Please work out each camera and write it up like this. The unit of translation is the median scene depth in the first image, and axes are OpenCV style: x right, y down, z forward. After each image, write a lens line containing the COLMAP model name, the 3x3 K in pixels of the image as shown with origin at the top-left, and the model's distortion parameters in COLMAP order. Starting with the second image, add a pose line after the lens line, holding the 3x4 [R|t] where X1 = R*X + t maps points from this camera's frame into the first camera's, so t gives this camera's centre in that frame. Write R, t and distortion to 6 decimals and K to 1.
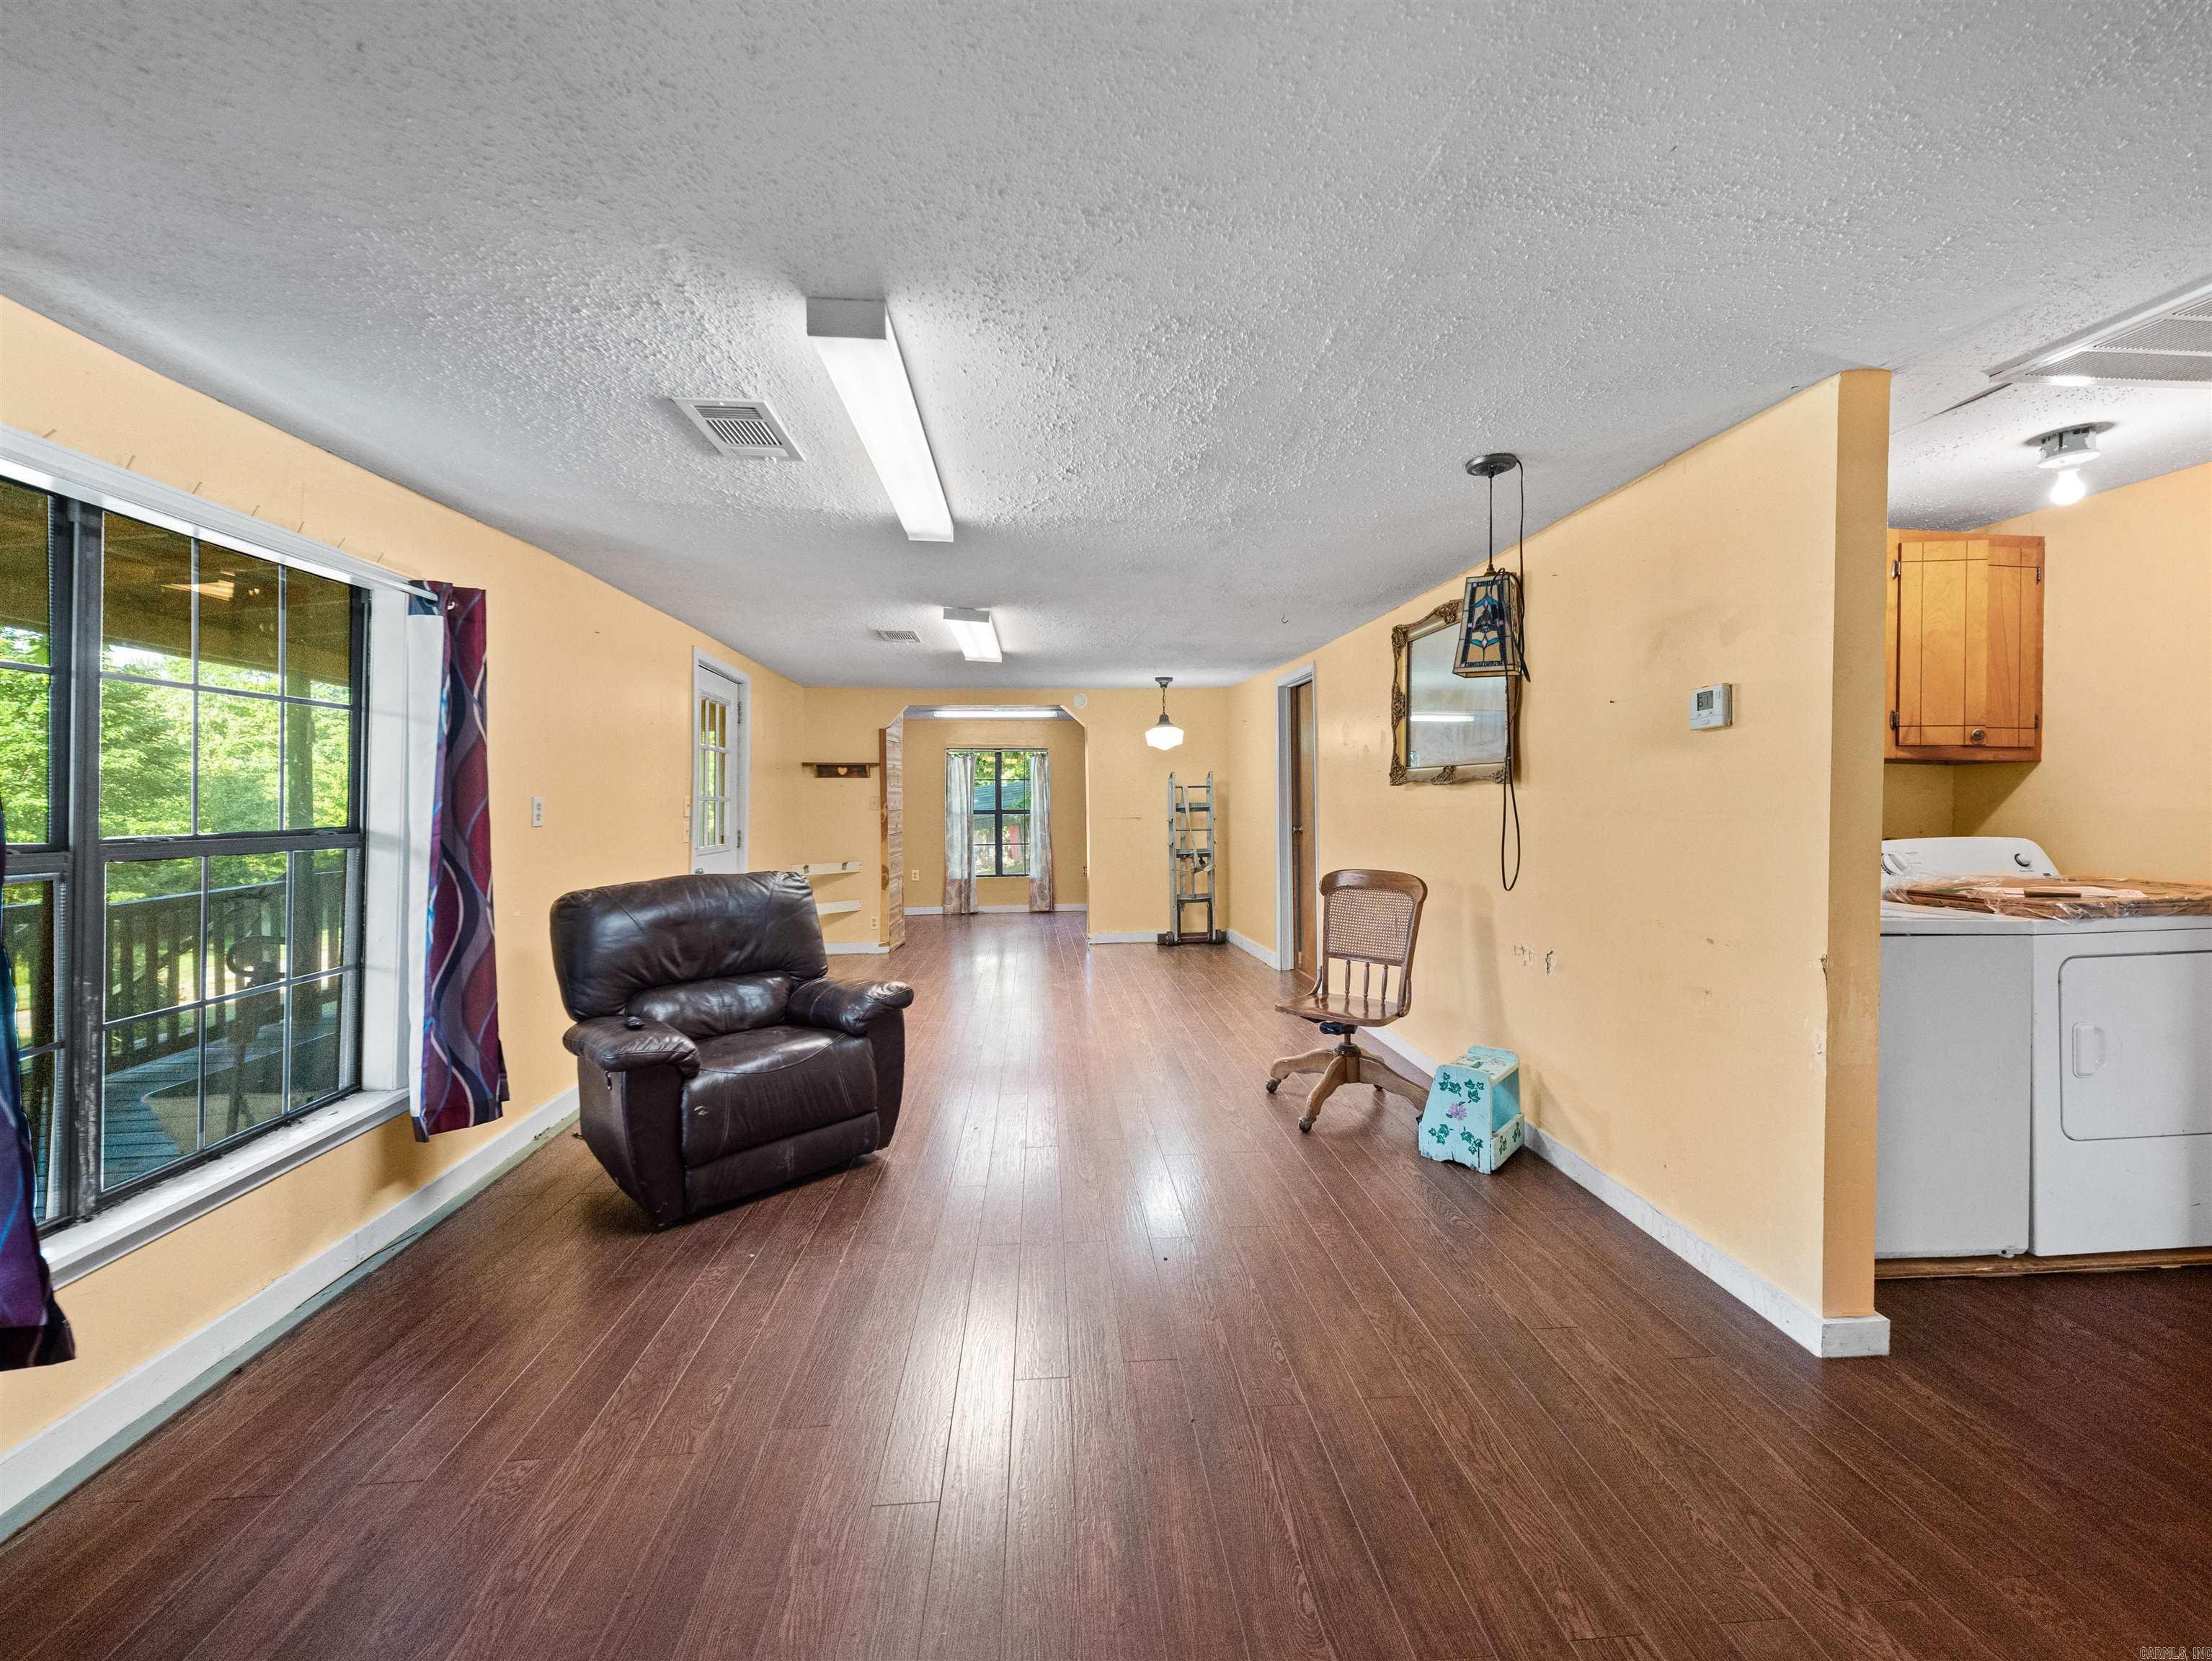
lens RADIAL K [[888.9, 0, 1105.3], [0, 888.9, 822.1], [0, 0, 1]] dist [0.010813, -0.008531]
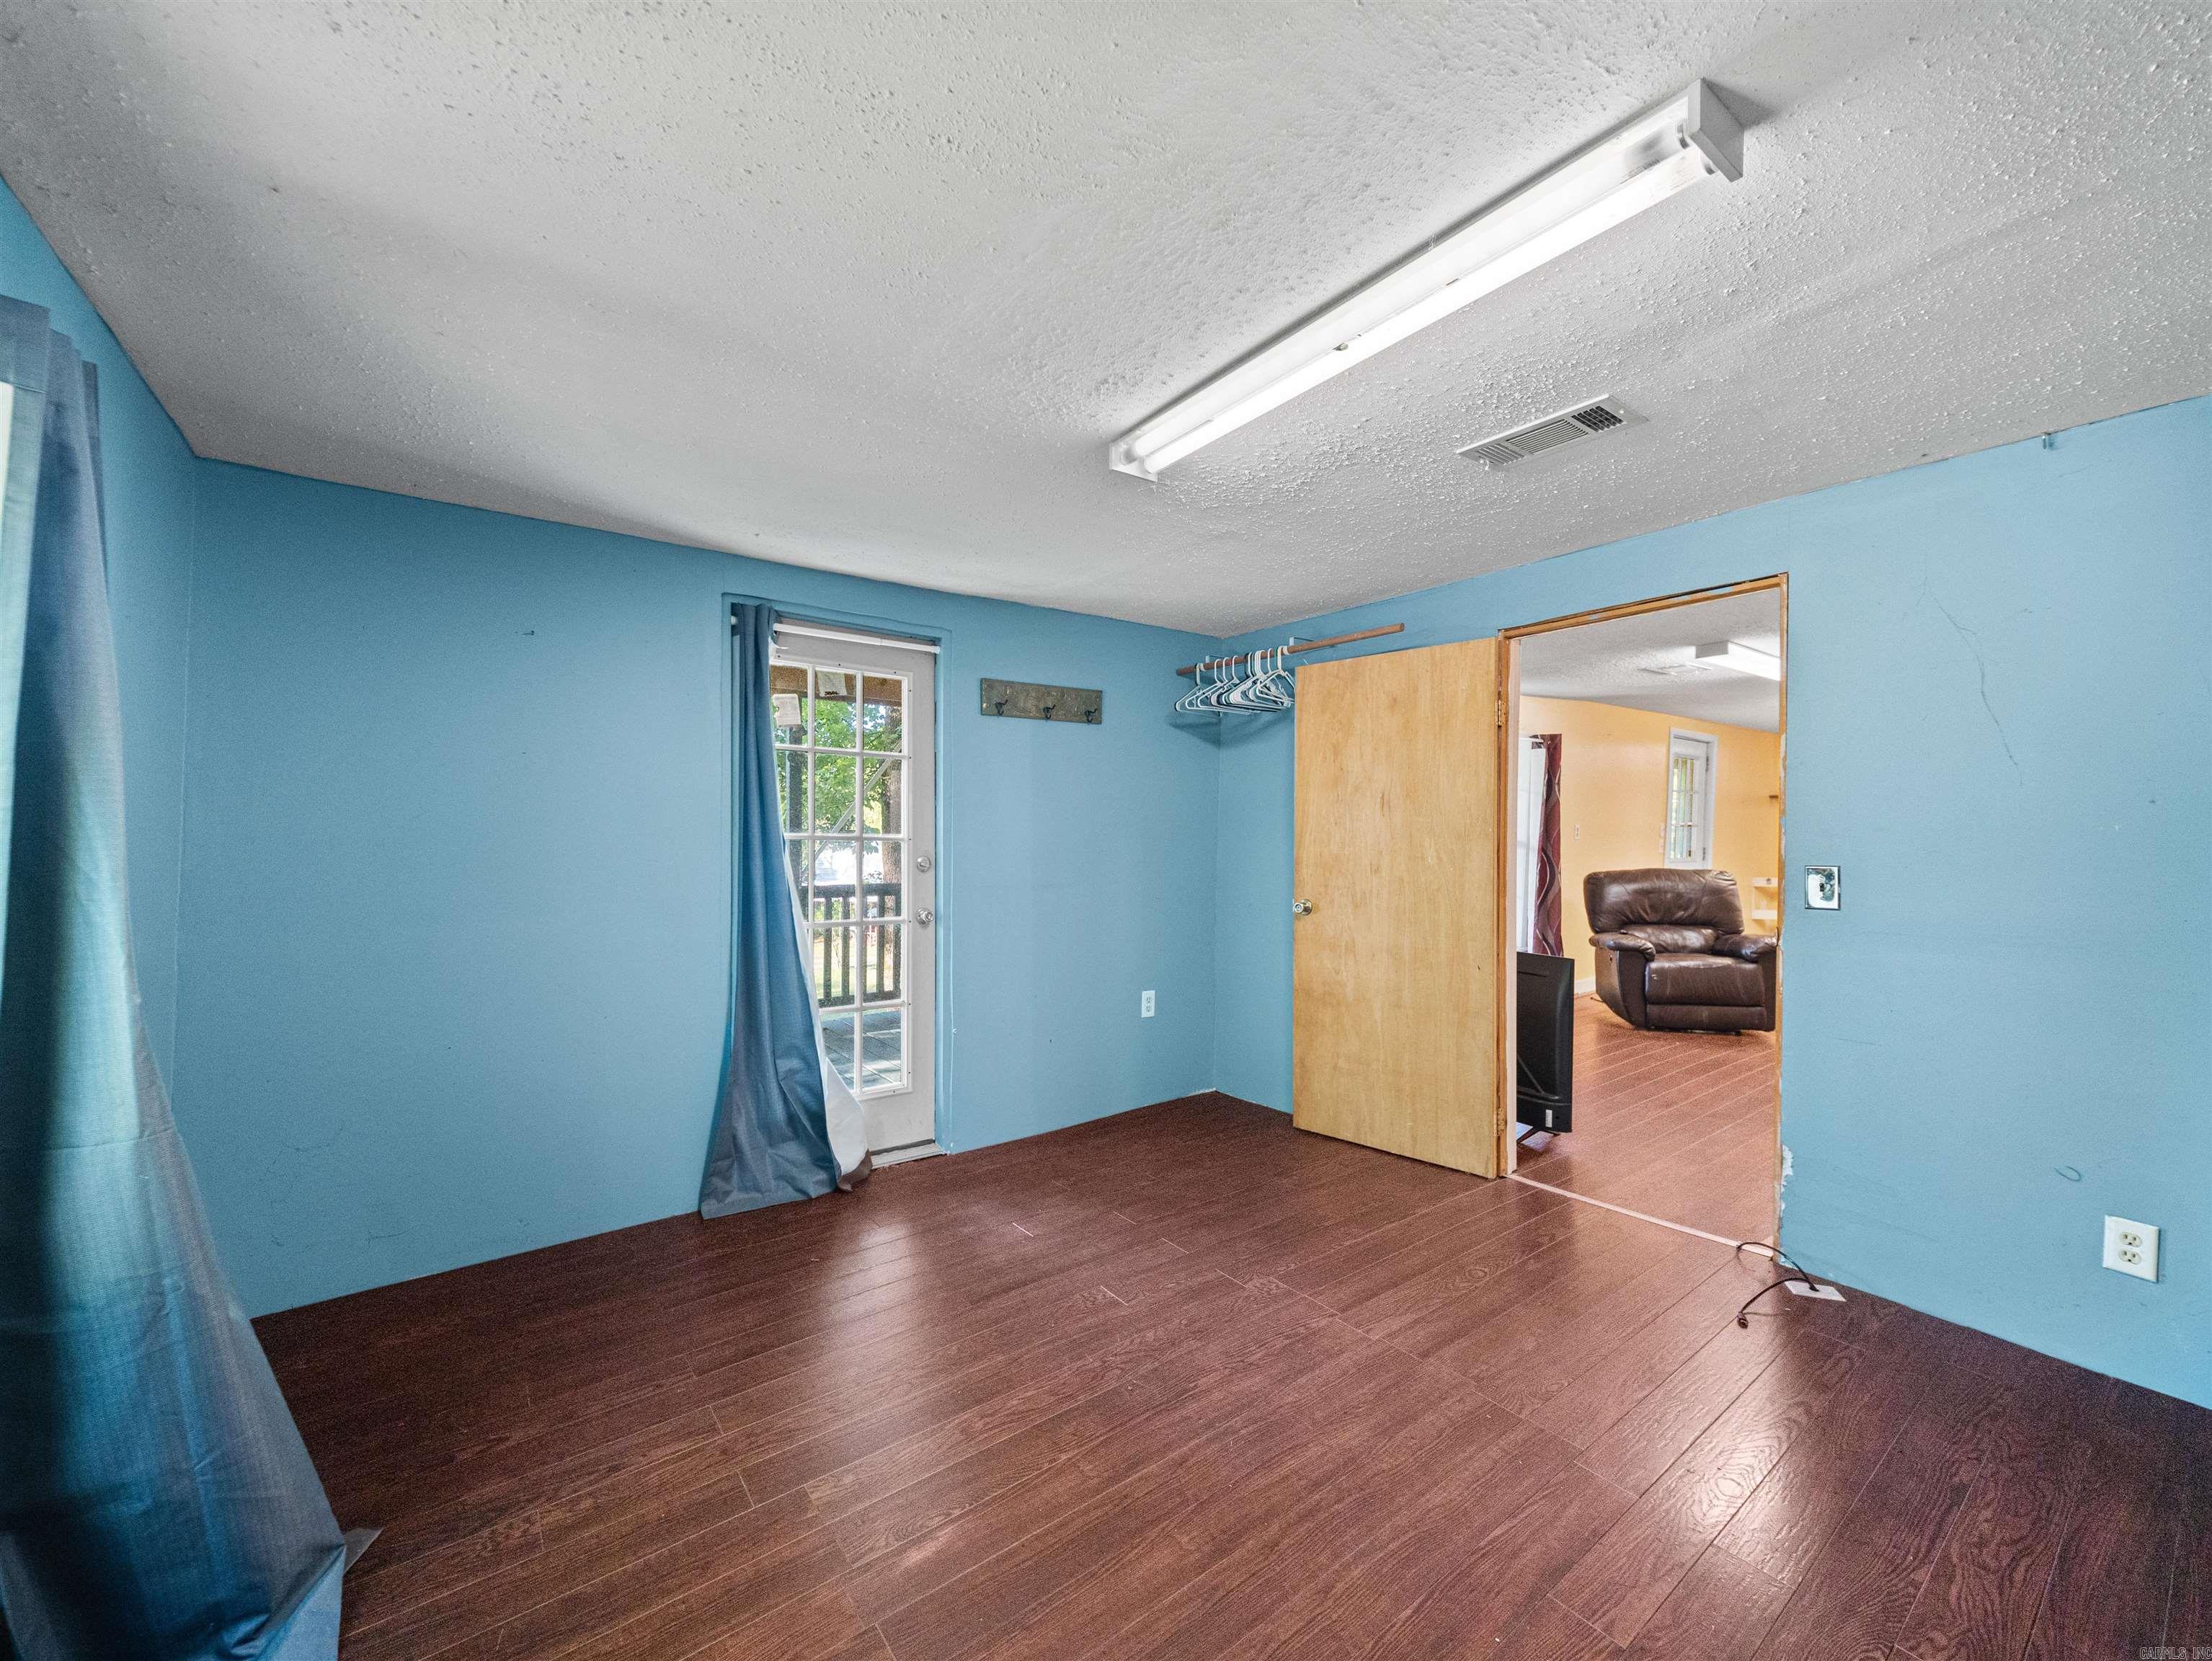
lens RADIAL K [[888.9, 0, 1105.3], [0, 888.9, 822.1], [0, 0, 1]] dist [0.010813, -0.008531]
pose [[0.523471, 0.011415, -0.851967, 0.596240], [-0.026733, 0.999638, -0.003032, 0.001120], [0.851624, 0.024363, 0.523587, -1.105801]]
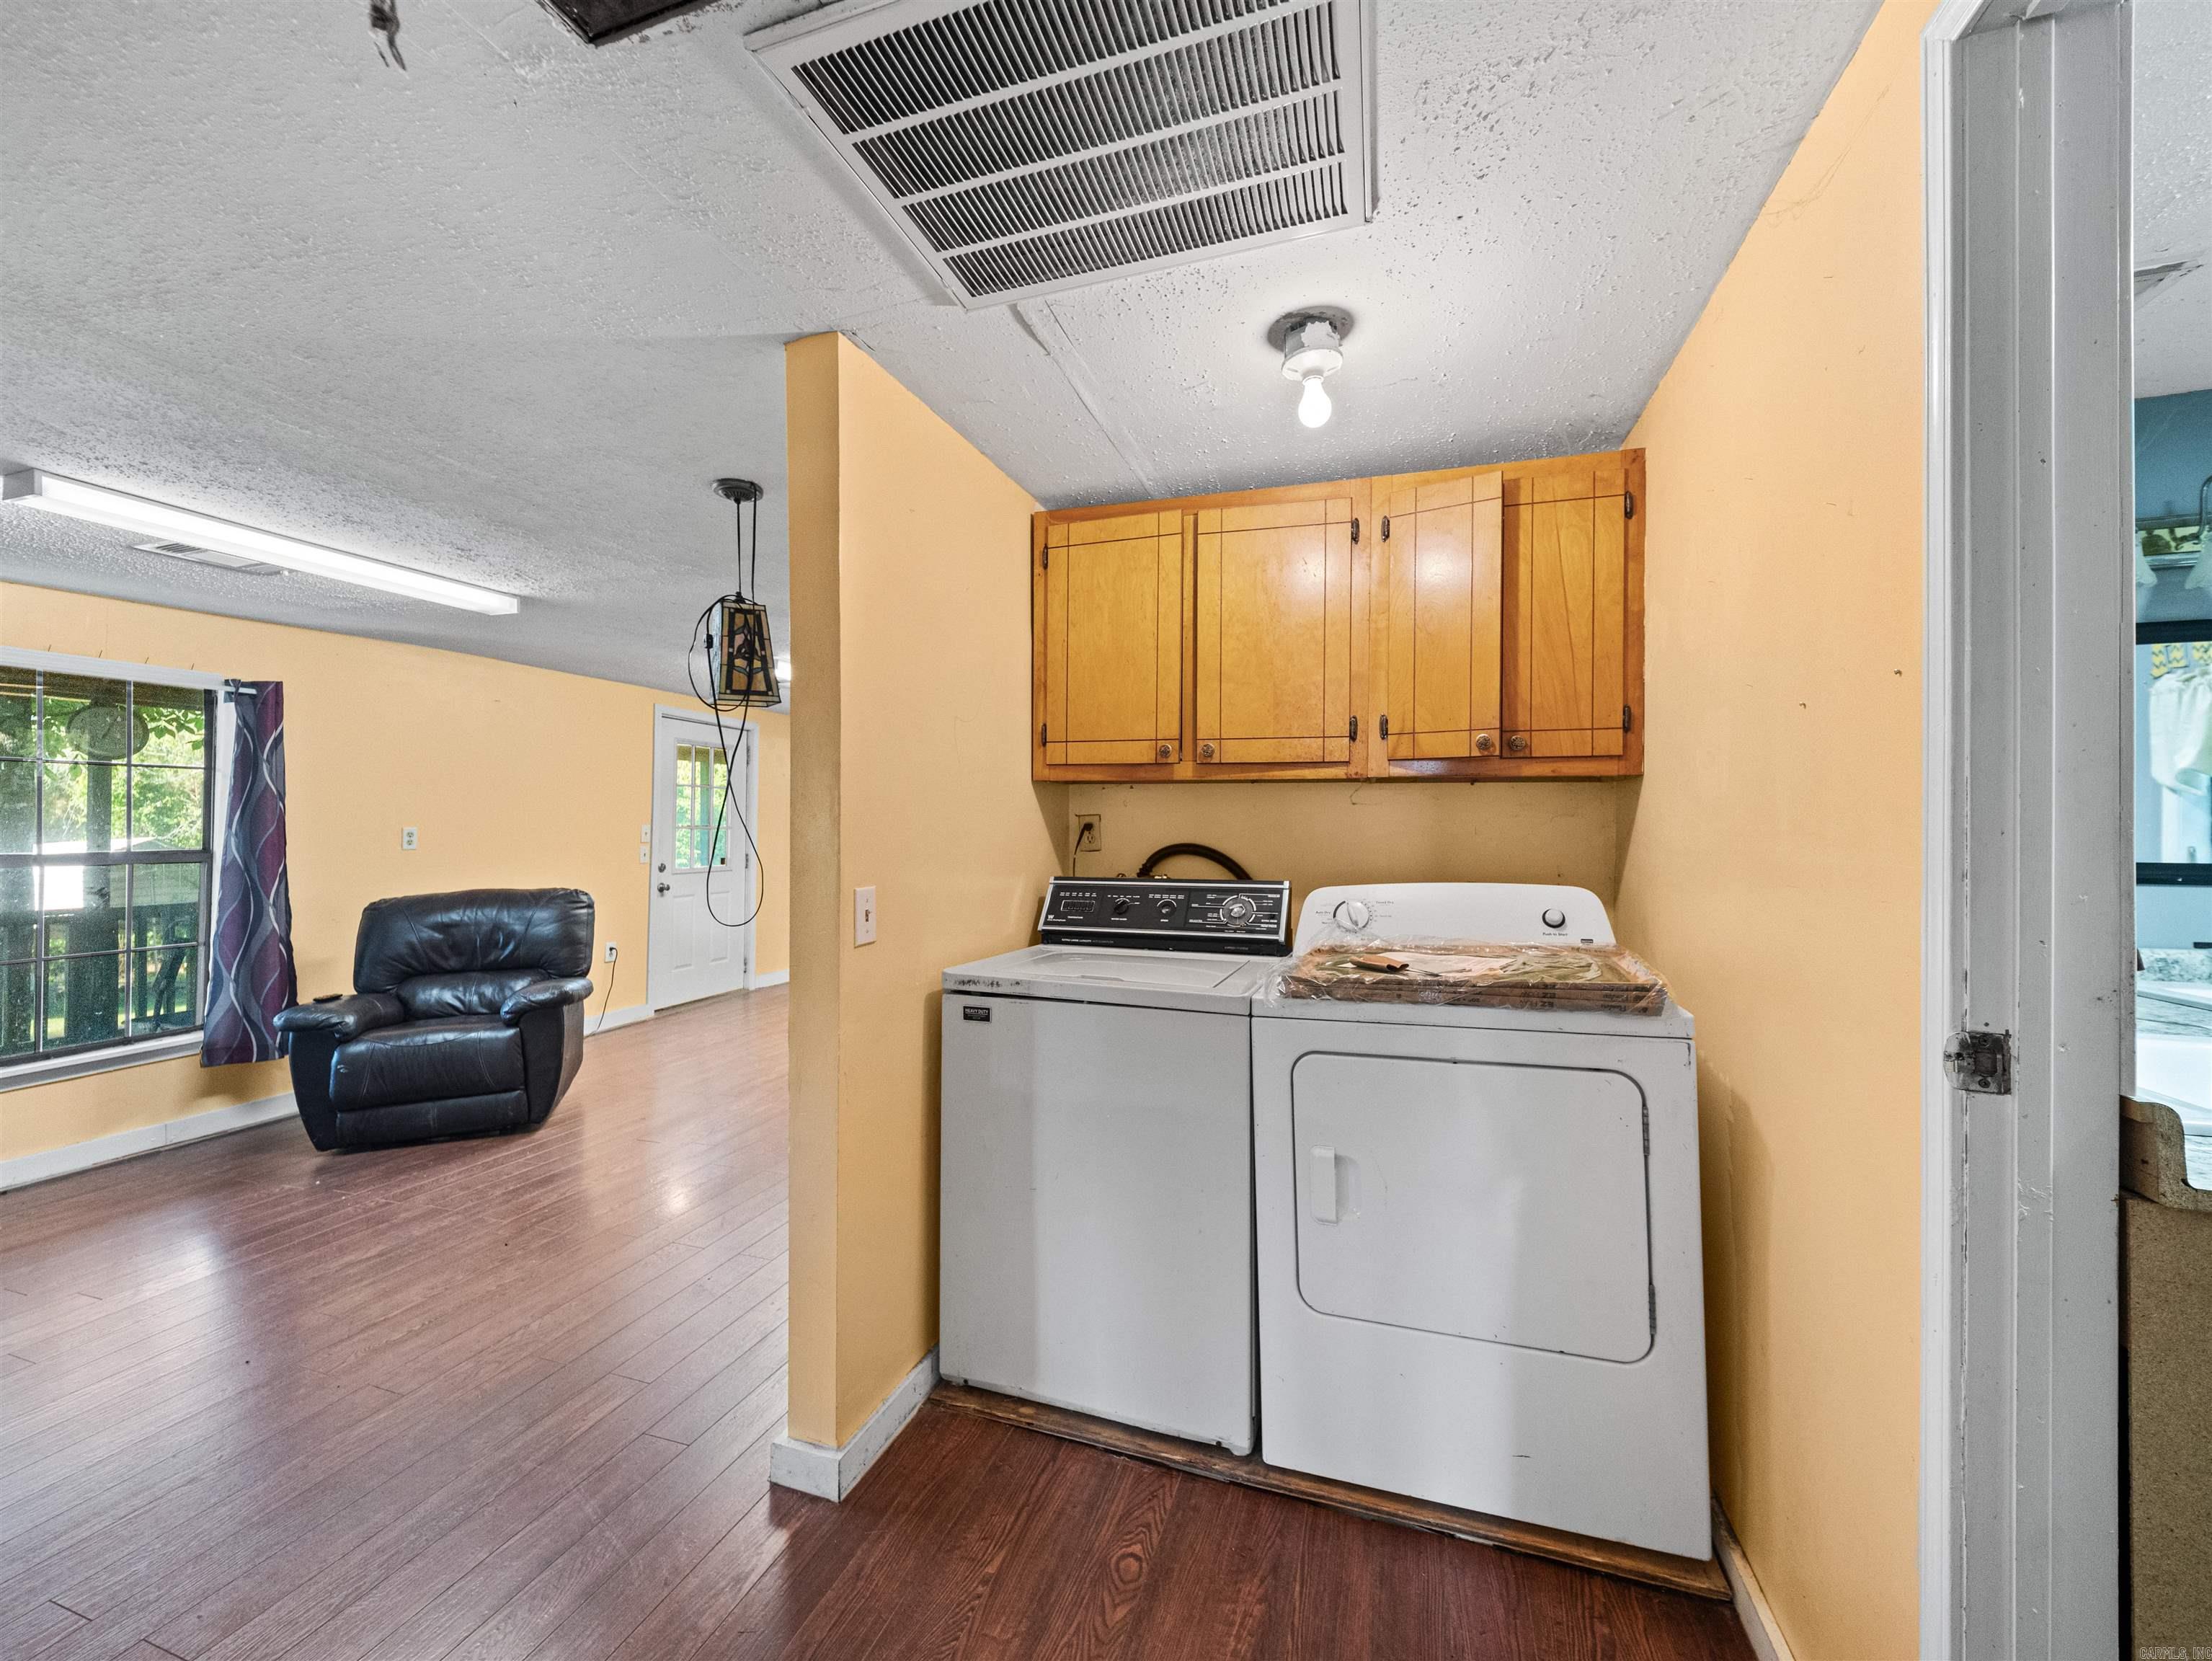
lens RADIAL K [[867.3, 0, 1103.5], [0, 867.3, 825.1], [0, 0, 1]] dist [0.000909, -0.007307]
pose [[0.923728, -0.002612, -0.383039, 0.972257], [-0.007502, 0.999662, -0.024909, -0.008622], [0.382975, 0.025883, 0.923396, 0.231684]]
